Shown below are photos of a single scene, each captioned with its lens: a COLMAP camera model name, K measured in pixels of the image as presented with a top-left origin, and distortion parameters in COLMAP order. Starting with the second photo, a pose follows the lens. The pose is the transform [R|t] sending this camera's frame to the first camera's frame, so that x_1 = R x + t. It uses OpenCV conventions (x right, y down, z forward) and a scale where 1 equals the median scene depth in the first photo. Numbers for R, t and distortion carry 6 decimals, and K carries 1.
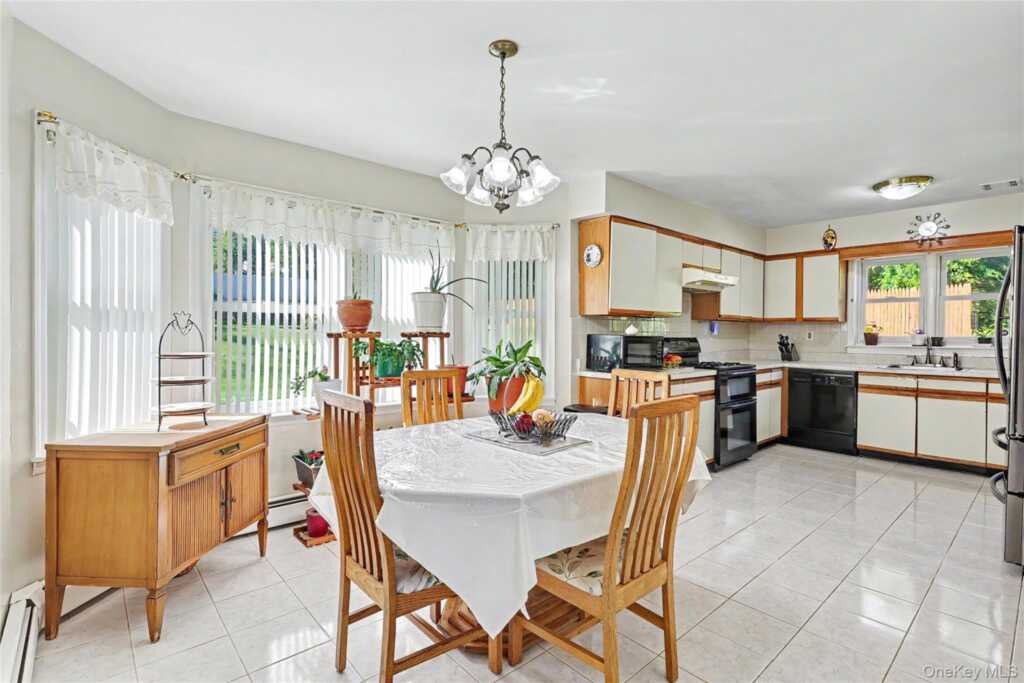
lens RADIAL K [[488.1, 0, 510.4], [0, 488.1, 336.4], [0, 0, 1]] dist [-0.004792, 0.001136]
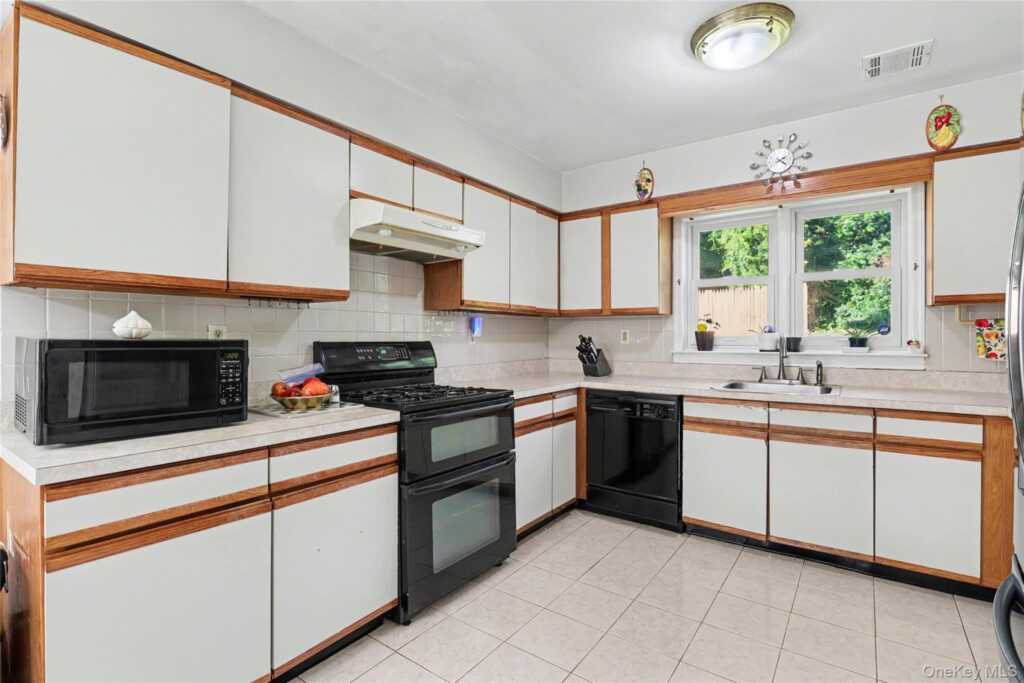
lens RADIAL K [[488.1, 0, 510.4], [0, 488.1, 335.0], [0, 0, 1]] dist [-0.004792, 0.001136]
pose [[0.975455, -0.005766, 0.220121, 0.365259], [0.007372, 0.999952, -0.006475, -0.000567], [-0.220073, 0.007939, 0.975451, 0.447151]]
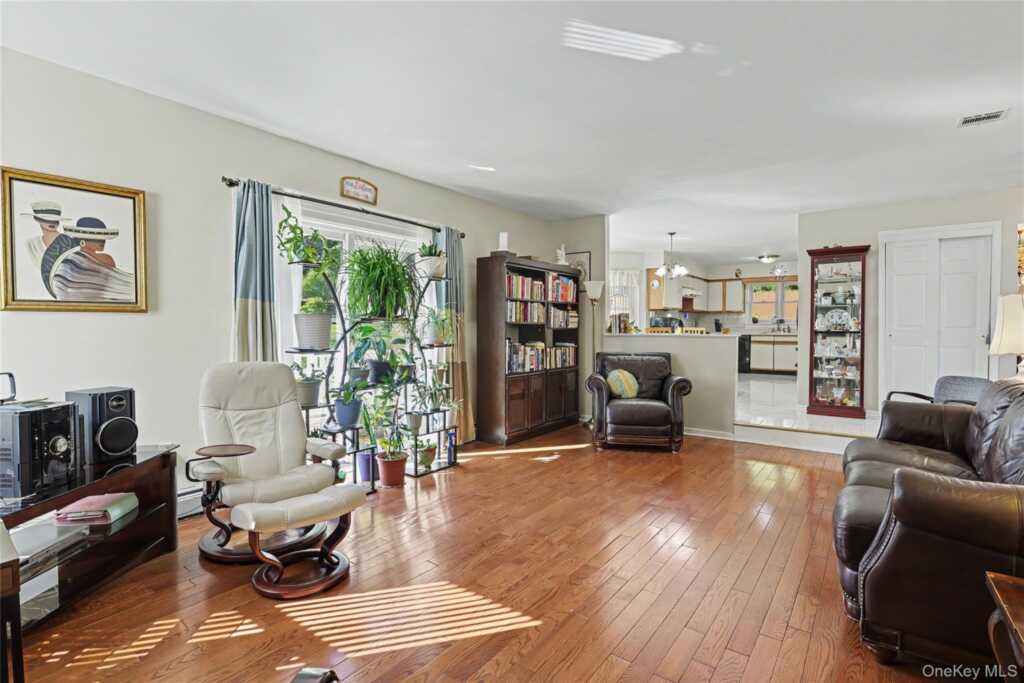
lens RADIAL K [[488.1, 0, 505.7], [0, 488.1, 338.5], [0, 0, 1]] dist [-0.004792, 0.001136]
pose [[0.980525, -0.010870, 0.196095, -0.805104], [0.007321, 0.999796, 0.018813, 0.037634], [-0.196260, -0.017011, 0.980404, -0.946159]]
